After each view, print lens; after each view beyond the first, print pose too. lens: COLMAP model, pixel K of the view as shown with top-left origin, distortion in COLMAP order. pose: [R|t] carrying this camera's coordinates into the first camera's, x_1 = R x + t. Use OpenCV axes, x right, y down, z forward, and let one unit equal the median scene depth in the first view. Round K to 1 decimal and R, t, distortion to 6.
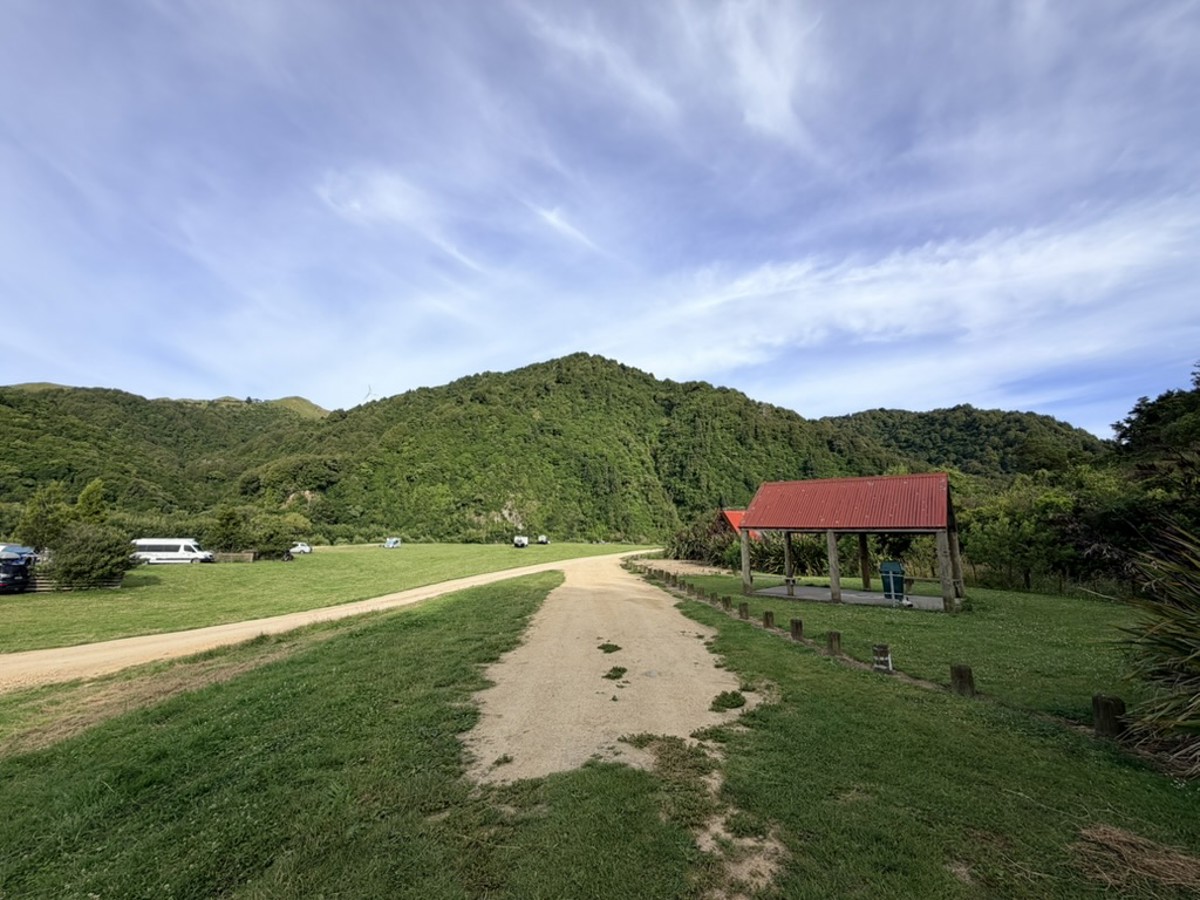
lens RADIAL K [[485.2, 0, 599.6], [0, 485.2, 440.9], [0, 0, 1]] dist [0.009113, 0.000085]
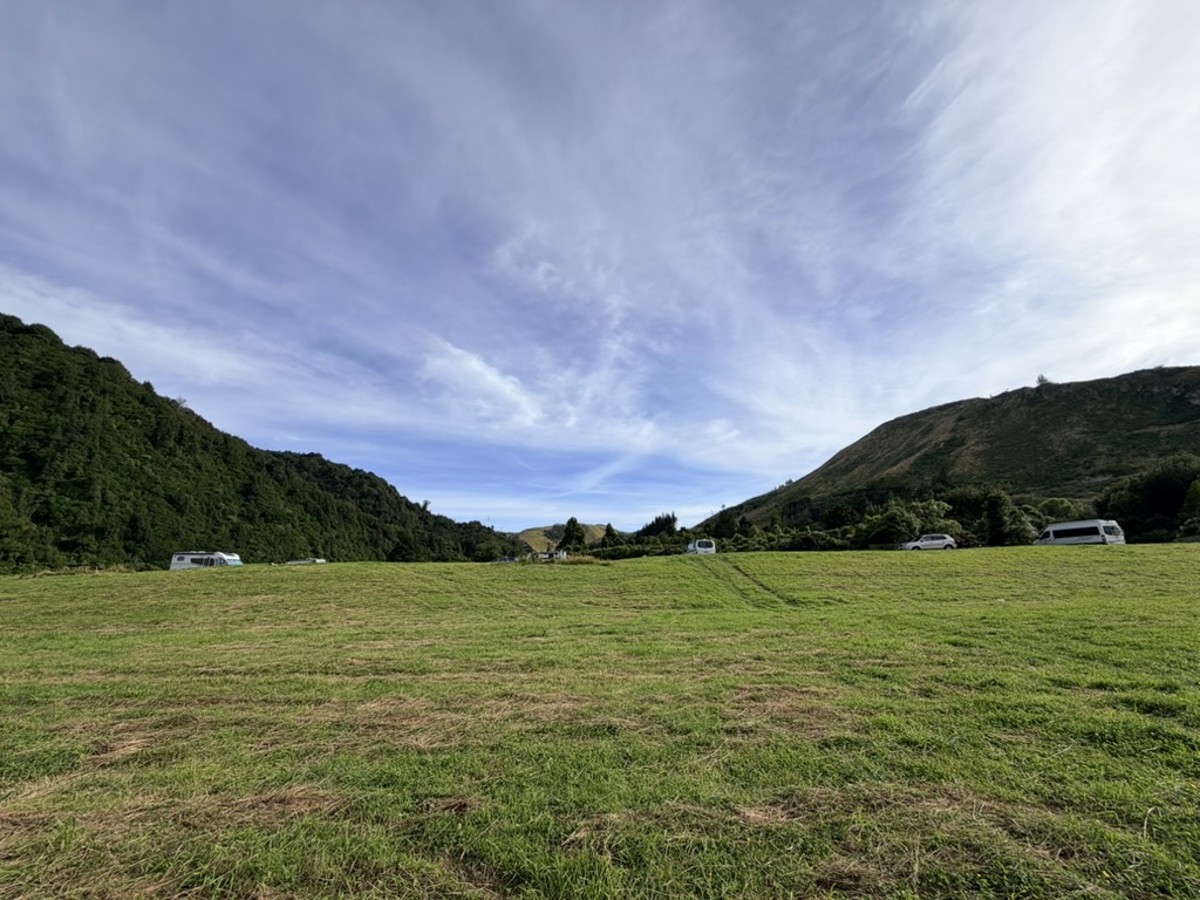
lens RADIAL K [[485.2, 0, 601.5], [0, 485.2, 451.7], [0, 0, 1]] dist [0.009113, 0.000085]
pose [[0.260497, 0.228049, 0.938155, -0.189661], [-0.166652, 0.967739, -0.188966, 0.039511], [-0.950983, -0.107121, 0.290097, 0.164919]]
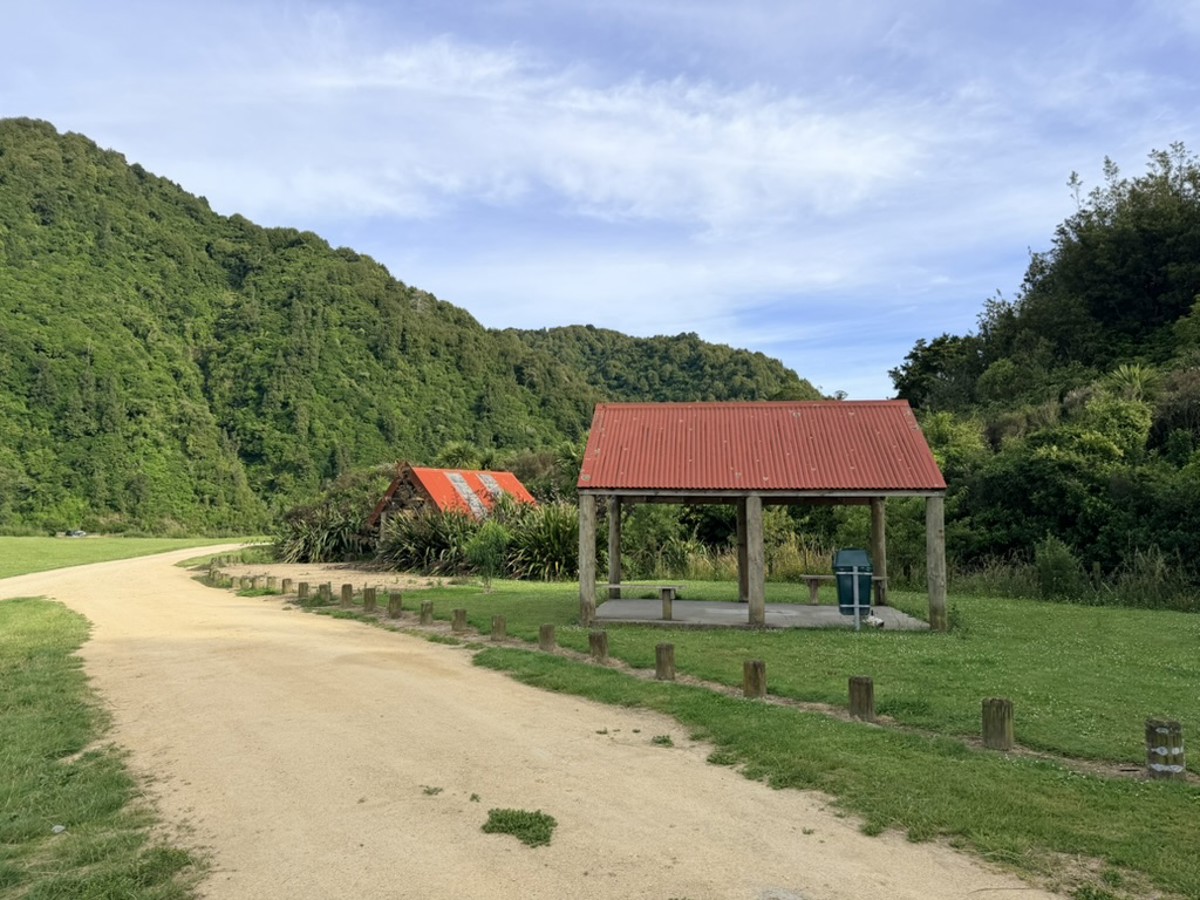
lens RADIAL K [[854.7, 0, 603.8], [0, 854.7, 452.8], [0, 0, 1]] dist [0.044885, -0.052105]
pose [[0.846142, 0.037636, 0.531626, -0.007072], [-0.098426, 0.991380, 0.086472, 0.003782], [-0.523789, -0.125493, 0.842553, 0.015436]]
